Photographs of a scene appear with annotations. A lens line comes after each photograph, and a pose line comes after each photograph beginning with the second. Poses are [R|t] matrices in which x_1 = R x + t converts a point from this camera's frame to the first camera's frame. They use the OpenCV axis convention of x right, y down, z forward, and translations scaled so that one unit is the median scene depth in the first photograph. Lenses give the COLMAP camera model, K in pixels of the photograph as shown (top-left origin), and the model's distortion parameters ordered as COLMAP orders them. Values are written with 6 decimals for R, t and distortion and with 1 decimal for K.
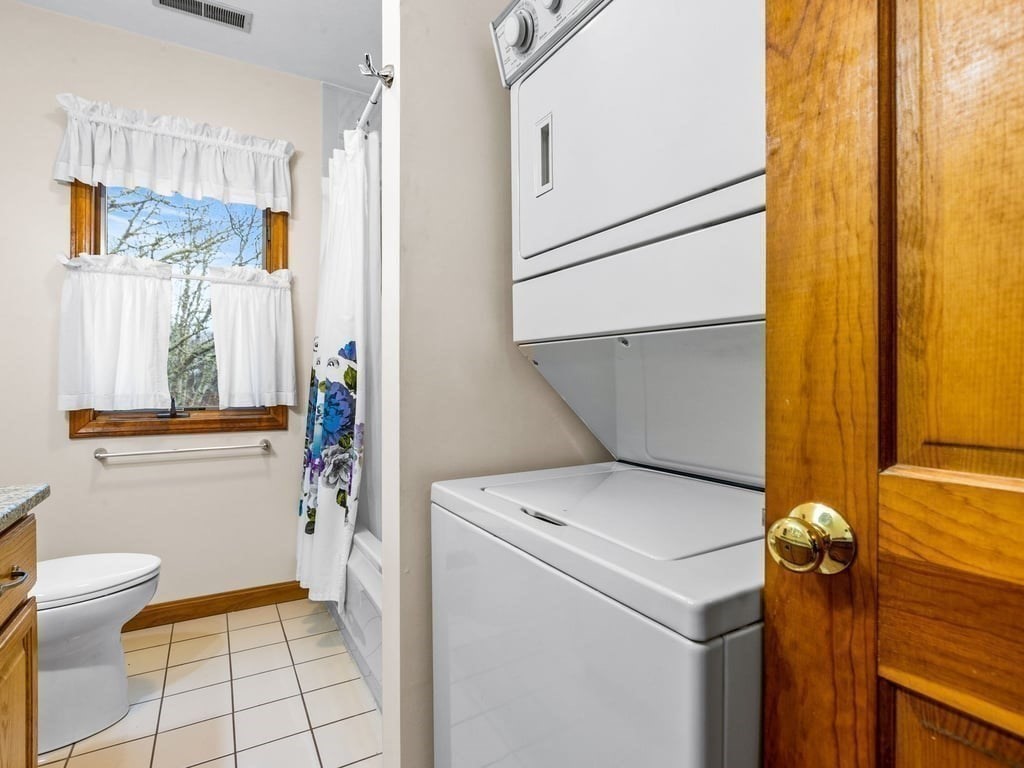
lens RADIAL K [[529.3, 0, 509.5], [0, 529.3, 383.1], [0, 0, 1]] dist [-0.012200, 0.005598]
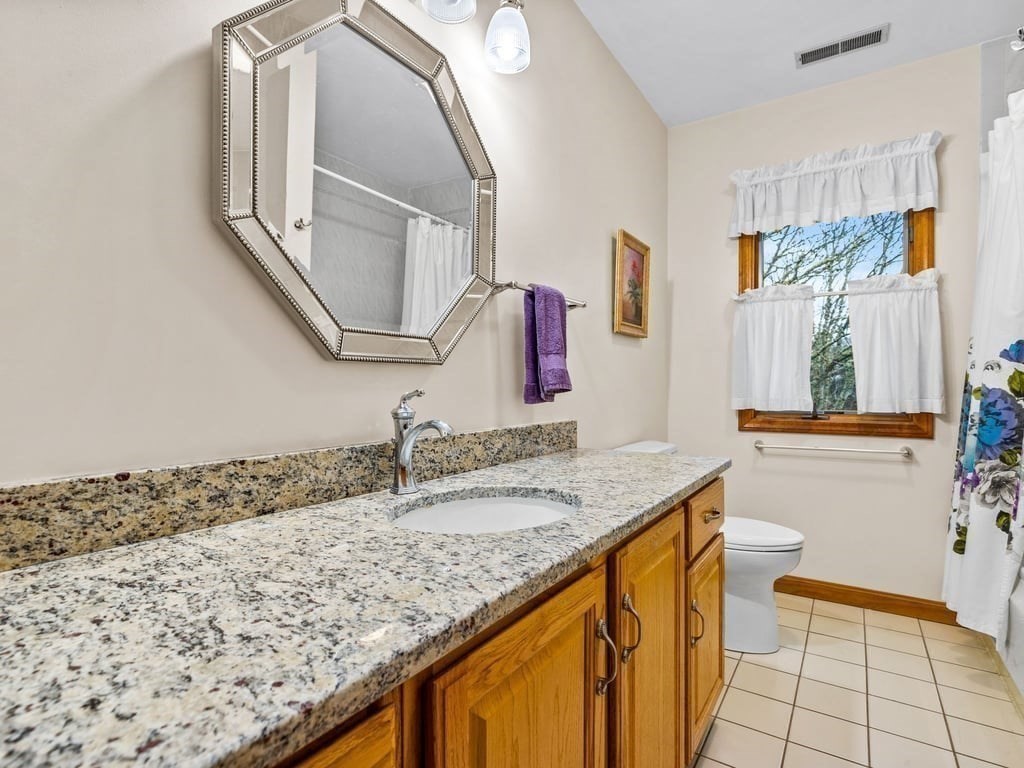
lens RADIAL K [[529.3, 0, 508.1], [0, 529.3, 387.2], [0, 0, 1]] dist [-0.012200, 0.005598]
pose [[0.456505, -0.001586, -0.889719, 0.074354], [-0.001668, 0.999995, -0.002638, -0.000135], [0.889719, 0.002688, 0.456500, -0.111906]]
